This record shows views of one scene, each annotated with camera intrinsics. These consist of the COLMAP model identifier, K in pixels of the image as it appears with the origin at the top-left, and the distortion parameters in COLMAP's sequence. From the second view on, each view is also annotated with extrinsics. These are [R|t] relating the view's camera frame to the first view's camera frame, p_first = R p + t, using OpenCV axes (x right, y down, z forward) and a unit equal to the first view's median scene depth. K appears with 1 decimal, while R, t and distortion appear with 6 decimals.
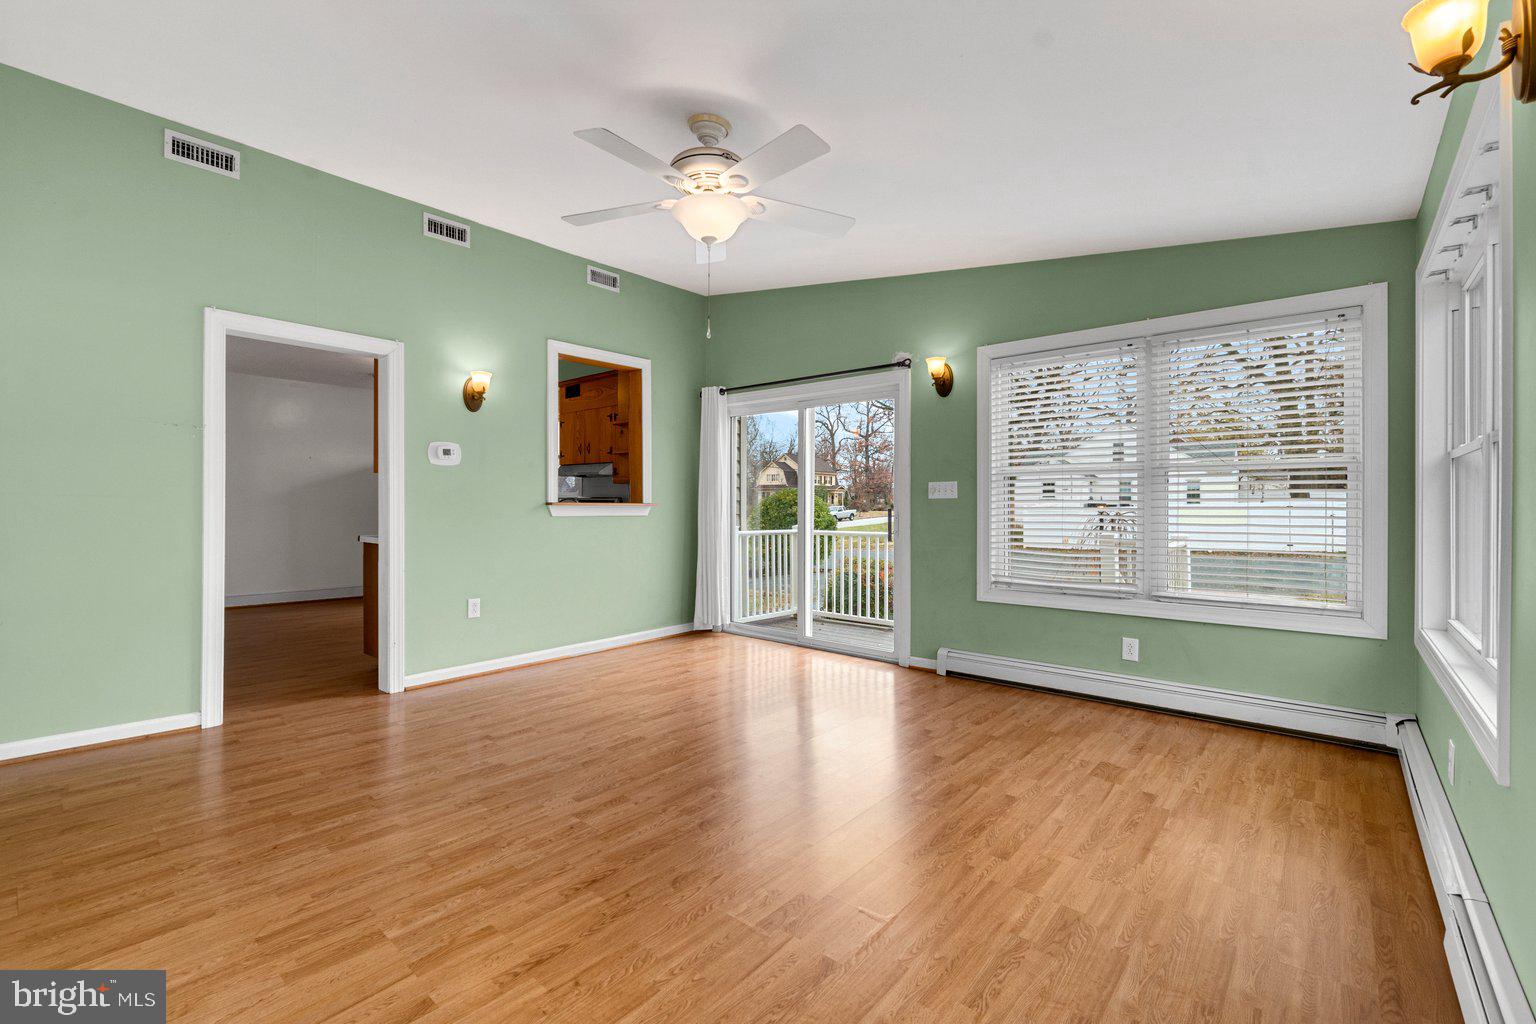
lens RADIAL K [[663.9, 0, 761.6], [0, 663.9, 508.7], [0, 0, 1]] dist [-0.007789, 0.000670]
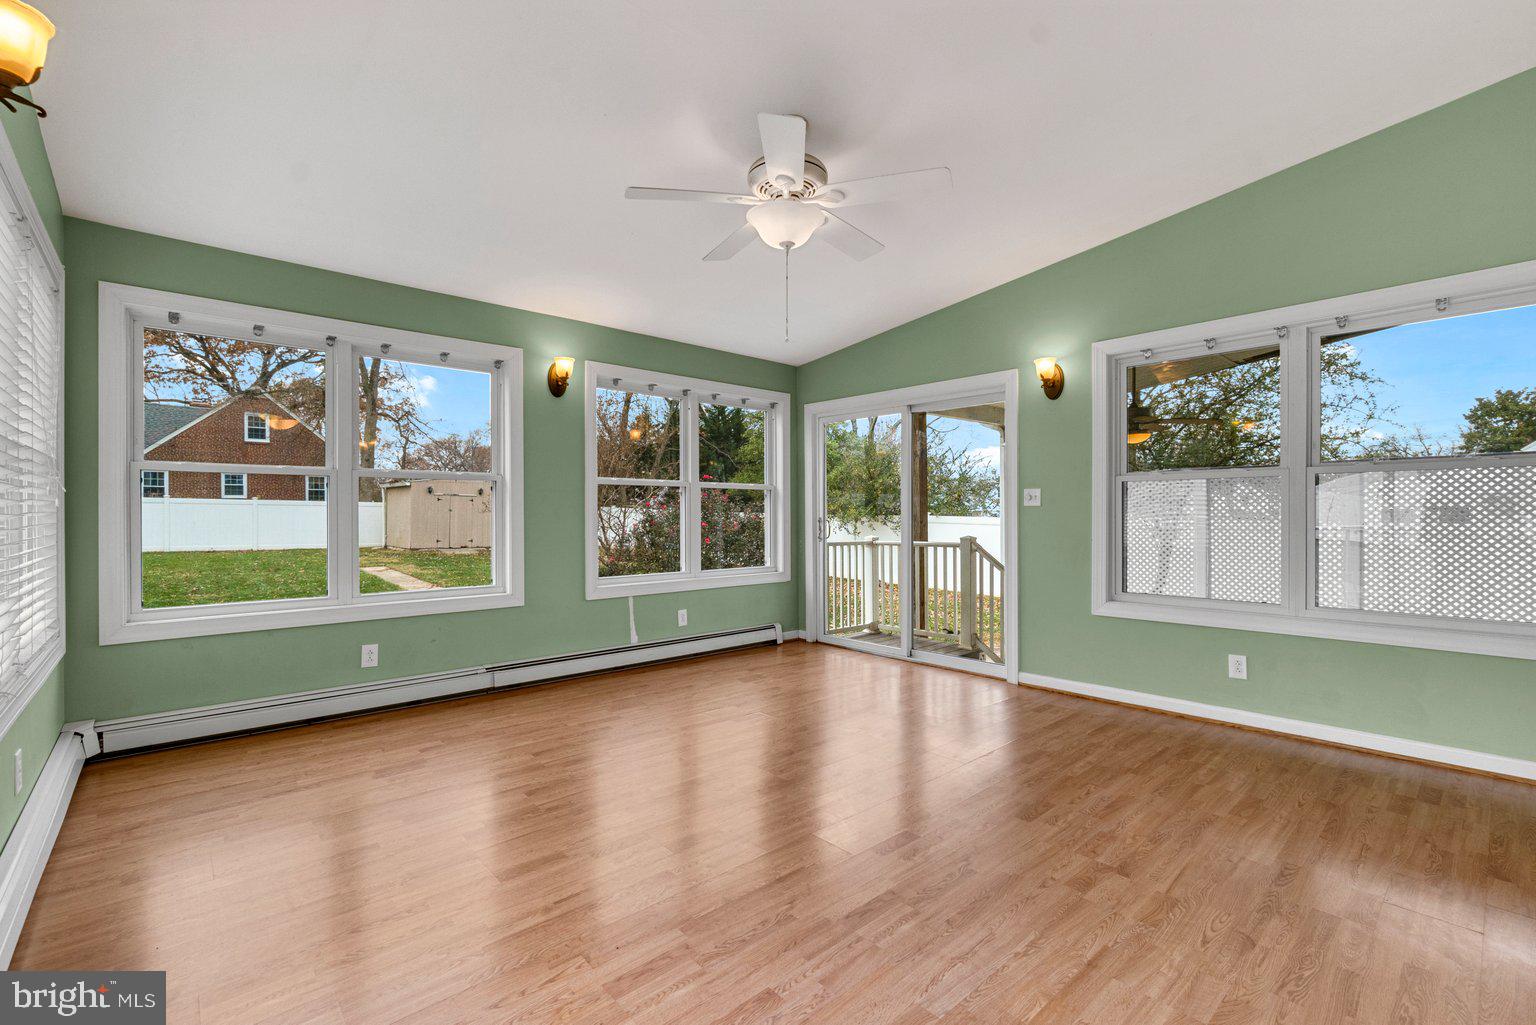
lens RADIAL K [[663.9, 0, 757.8], [0, 663.9, 512.4], [0, 0, 1]] dist [-0.007789, 0.000670]
pose [[-0.990920, -0.005439, 0.134344, -0.148532], [-0.004774, 0.999975, 0.005272, -0.010589], [-0.134369, 0.004583, -0.990921, 1.725409]]
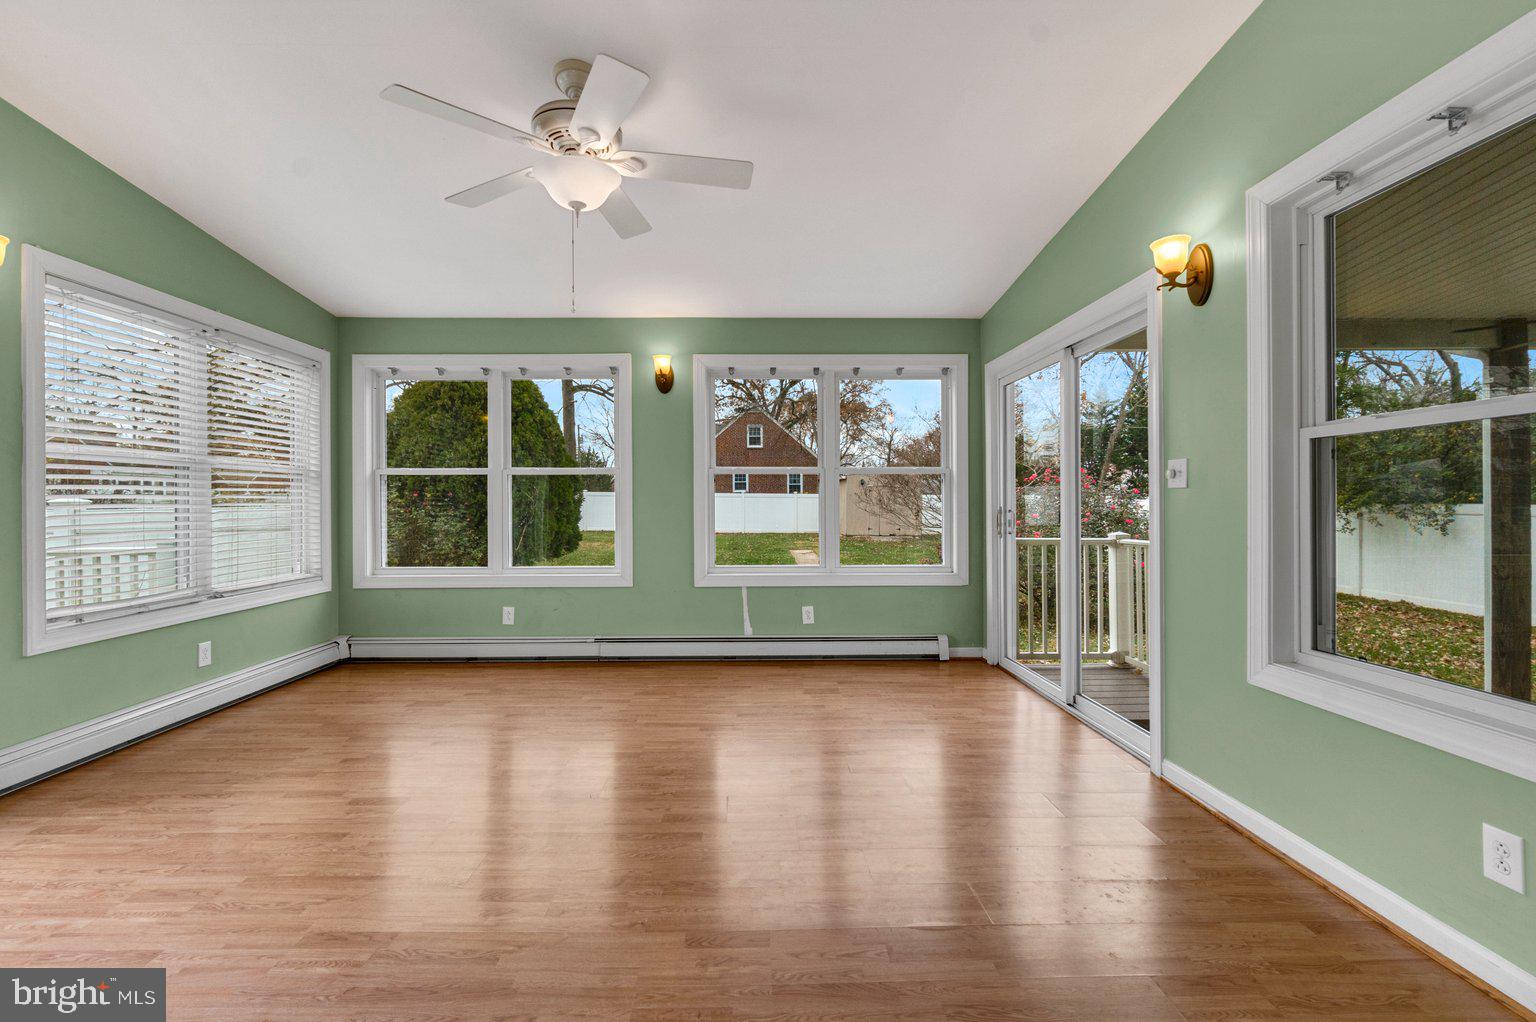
lens RADIAL K [[663.9, 0, 759.8], [0, 663.9, 503.9], [0, 0, 1]] dist [-0.007789, 0.000670]
pose [[-0.666074, -0.003064, 0.745880, -0.794967], [0.003780, 0.999965, 0.007483, -0.006906], [-0.745876, 0.007804, -0.666039, 1.225566]]
